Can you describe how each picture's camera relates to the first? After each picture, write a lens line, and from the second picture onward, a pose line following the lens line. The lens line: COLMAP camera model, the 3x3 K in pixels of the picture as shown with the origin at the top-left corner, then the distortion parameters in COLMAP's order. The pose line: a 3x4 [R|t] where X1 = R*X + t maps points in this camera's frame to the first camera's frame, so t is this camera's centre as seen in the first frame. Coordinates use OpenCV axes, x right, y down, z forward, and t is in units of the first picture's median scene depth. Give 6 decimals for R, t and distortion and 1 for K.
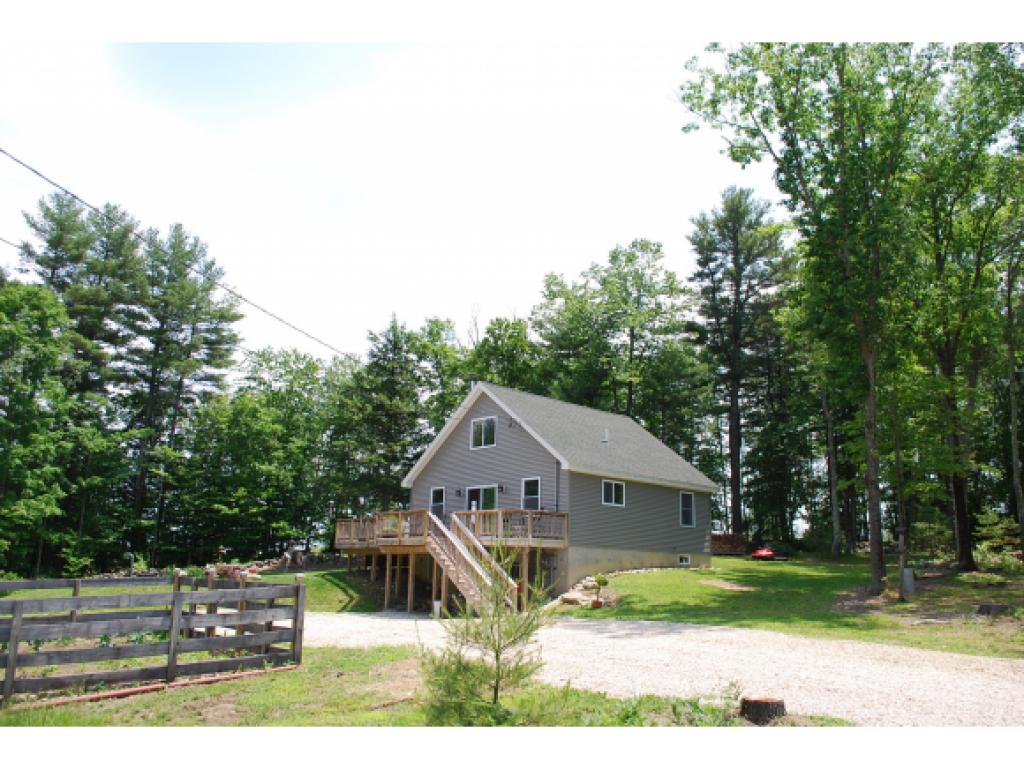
lens RADIAL K [[807.4, 0, 512.0], [0, 807.4, 384.5], [0, 0, 1]] dist [-0.069774, -0.006876]
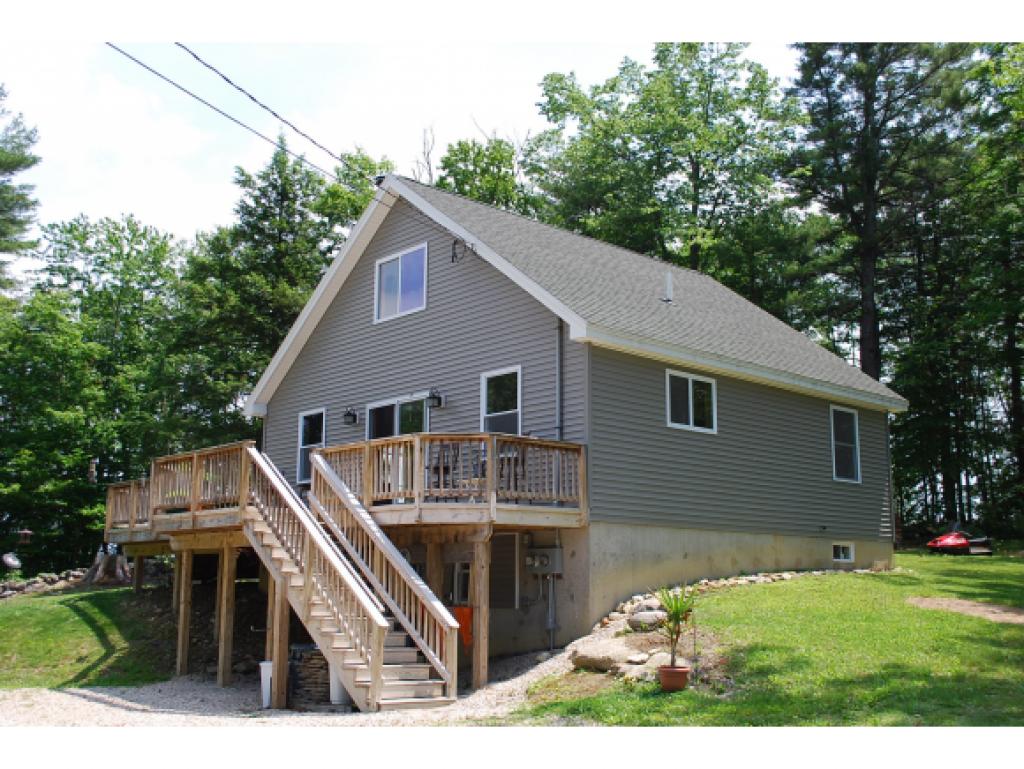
lens RADIAL K [[1071.9, 0, 512.0], [0, 1071.9, 384.5], [0, 0, 1]] dist [-0.030266, -0.013839]
pose [[0.999789, -0.020036, -0.004630, 0.029131], [0.020235, 0.998652, 0.047793, 0.087254], [0.003666, -0.047877, 0.998847, 0.384486]]
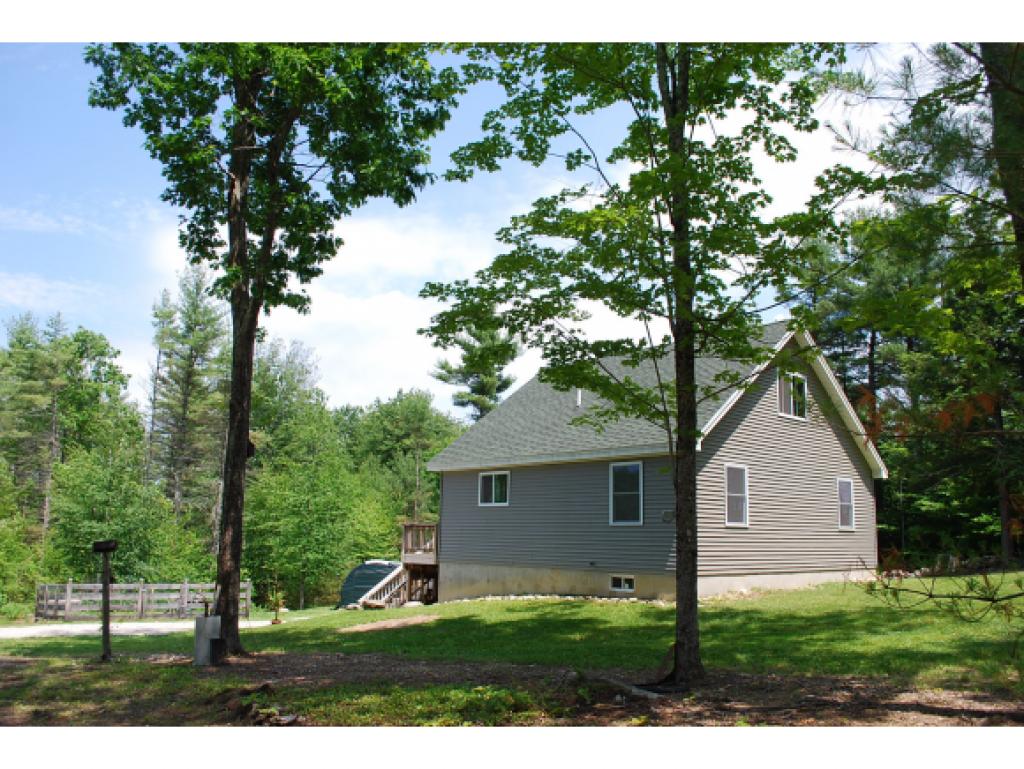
lens RADIAL K [[807.4, 0, 512.0], [0, 807.4, 384.5], [0, 0, 1]] dist [-0.069774, -0.006876]
pose [[0.003313, -0.210113, -0.977671, 0.785546], [0.219849, 0.953910, -0.204262, 0.180431], [0.975528, -0.214263, 0.049354, 0.912096]]
